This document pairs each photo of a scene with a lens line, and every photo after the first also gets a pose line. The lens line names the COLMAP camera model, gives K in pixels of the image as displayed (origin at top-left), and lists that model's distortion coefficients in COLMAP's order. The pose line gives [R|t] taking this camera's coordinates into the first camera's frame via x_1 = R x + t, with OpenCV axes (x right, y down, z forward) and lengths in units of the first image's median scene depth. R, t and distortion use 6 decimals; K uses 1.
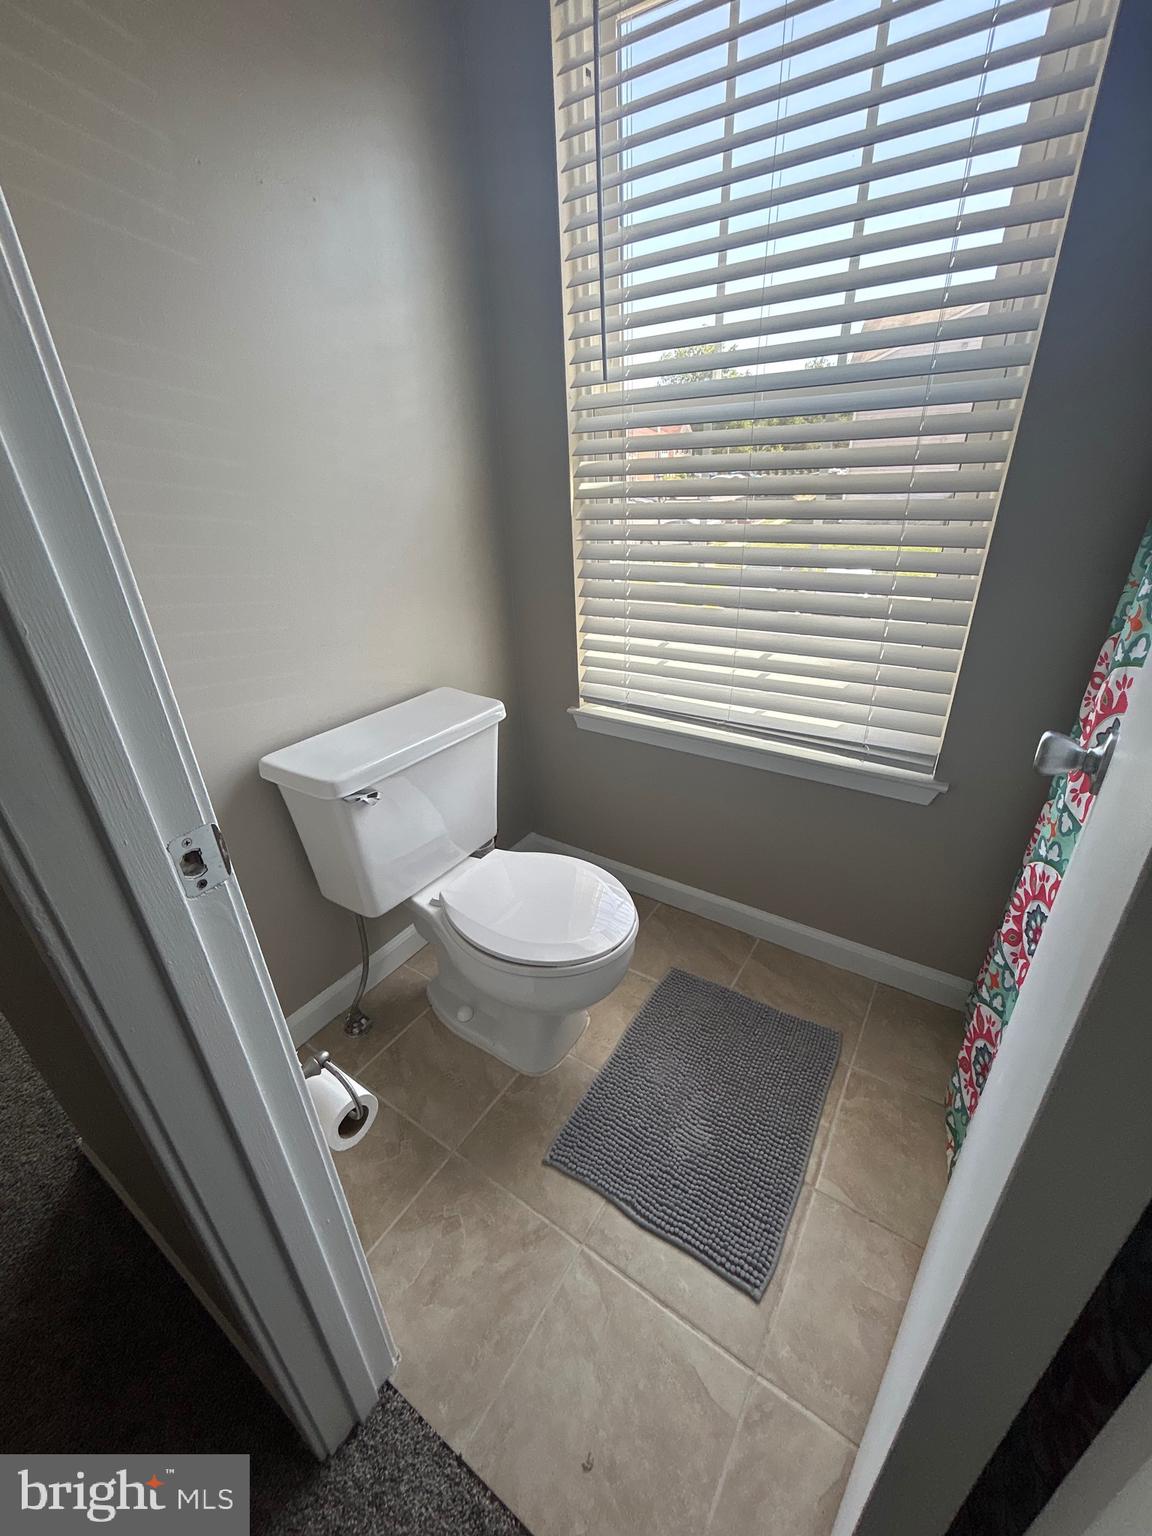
lens RADIAL K [[617.0, 0, 577.7], [0, 617.0, 769.9], [0, 0, 1]] dist [-0.002385, 0.000807]
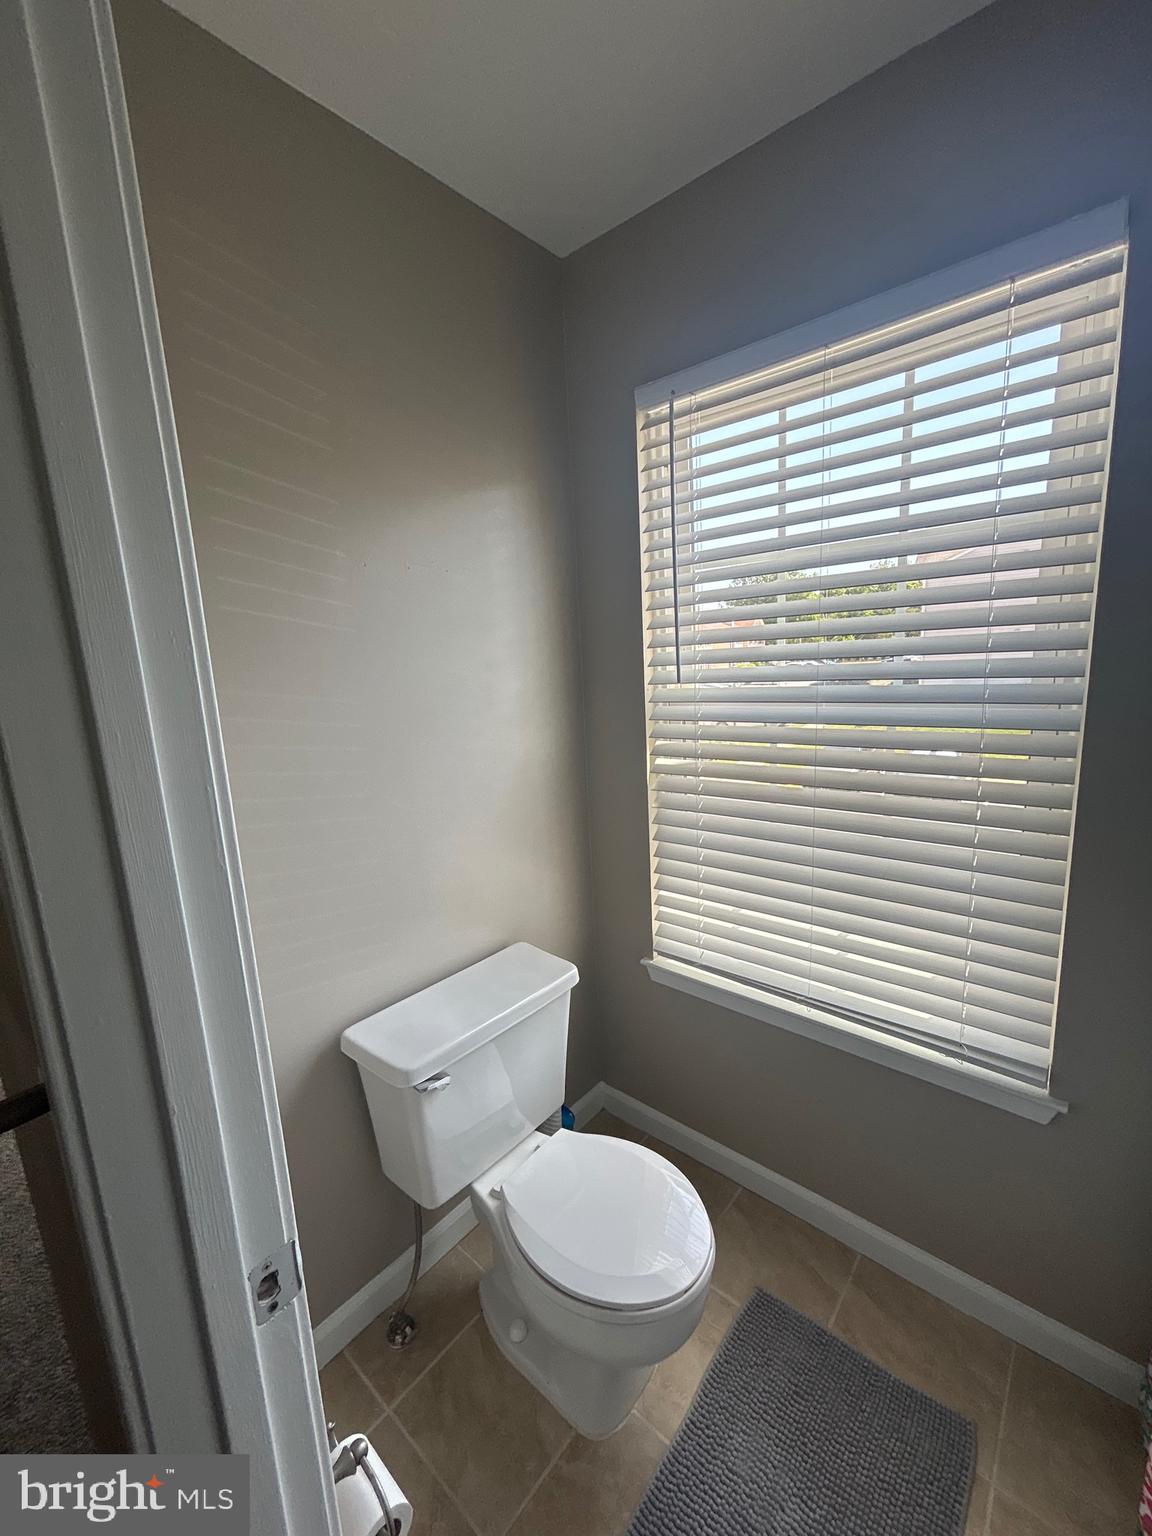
lens RADIAL K [[617.0, 0, 577.7], [0, 617.0, 769.9], [0, 0, 1]] dist [-0.002385, 0.000807]
pose [[0.992205, 0.012413, -0.123999, 0.002341], [-0.045408, 0.962632, -0.266979, -0.150505], [0.116052, 0.270529, 0.955692, -0.056454]]
